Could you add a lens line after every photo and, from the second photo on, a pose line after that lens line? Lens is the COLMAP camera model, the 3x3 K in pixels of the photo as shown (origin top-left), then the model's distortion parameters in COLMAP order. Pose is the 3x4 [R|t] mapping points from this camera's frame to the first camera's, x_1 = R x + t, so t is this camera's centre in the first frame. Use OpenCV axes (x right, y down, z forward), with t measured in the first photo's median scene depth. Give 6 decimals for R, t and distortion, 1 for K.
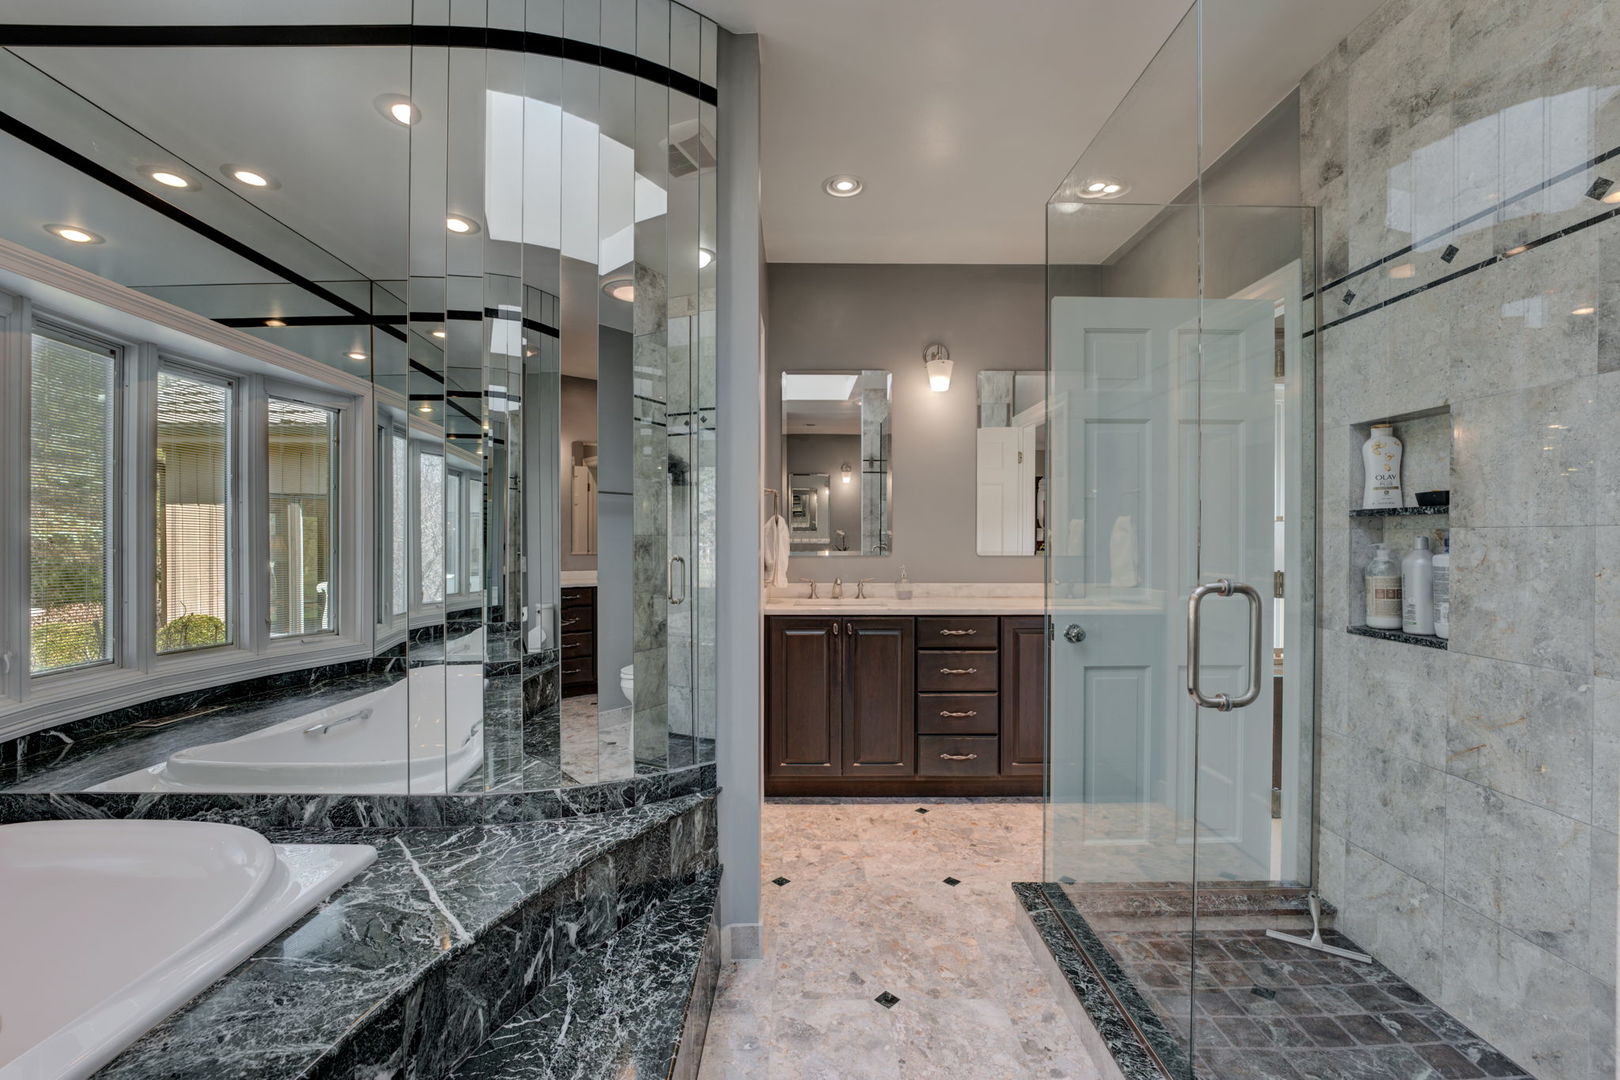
lens RADIAL K [[659.5, 0, 809.1], [0, 659.5, 540.4], [0, 0, 1]] dist [-0.021654, -0.000361]
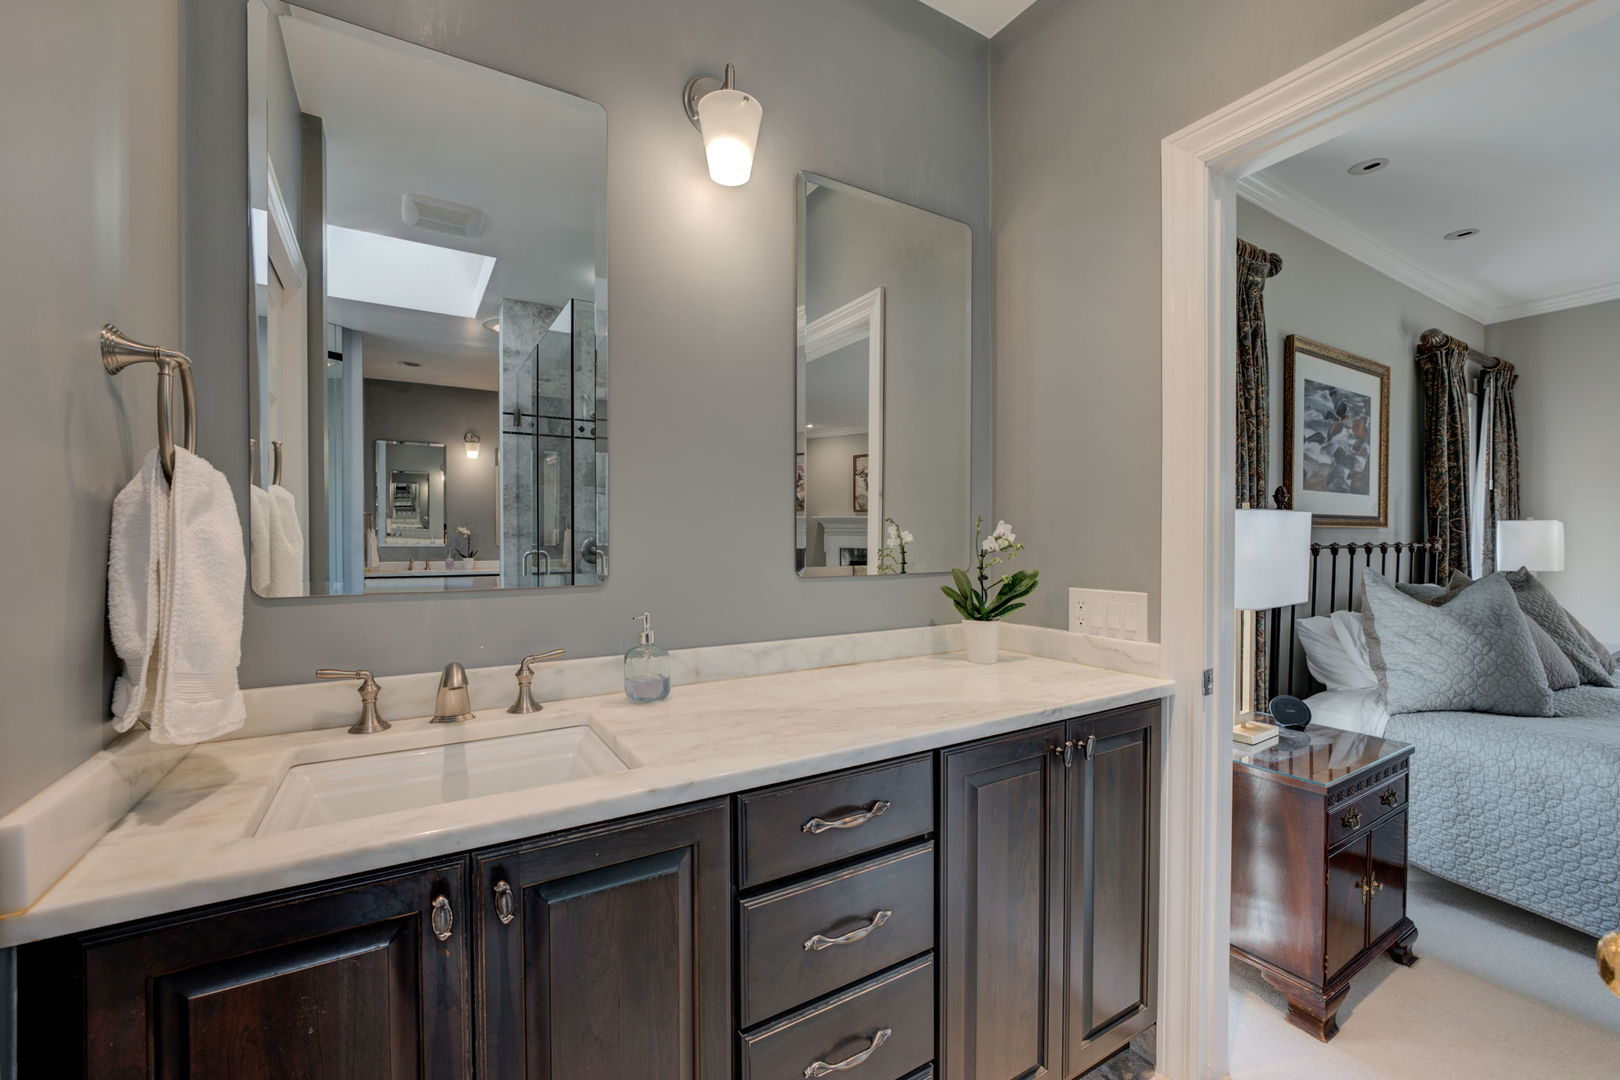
lens RADIAL K [[659.5, 0, 804.7], [0, 659.5, 541.0], [0, 0, 1]] dist [-0.021654, -0.000361]
pose [[0.863662, -0.003973, 0.504056, 0.015878], [0.003731, 0.999992, 0.001489, -0.002019], [-0.504058, 0.000595, 0.863670, 0.329192]]
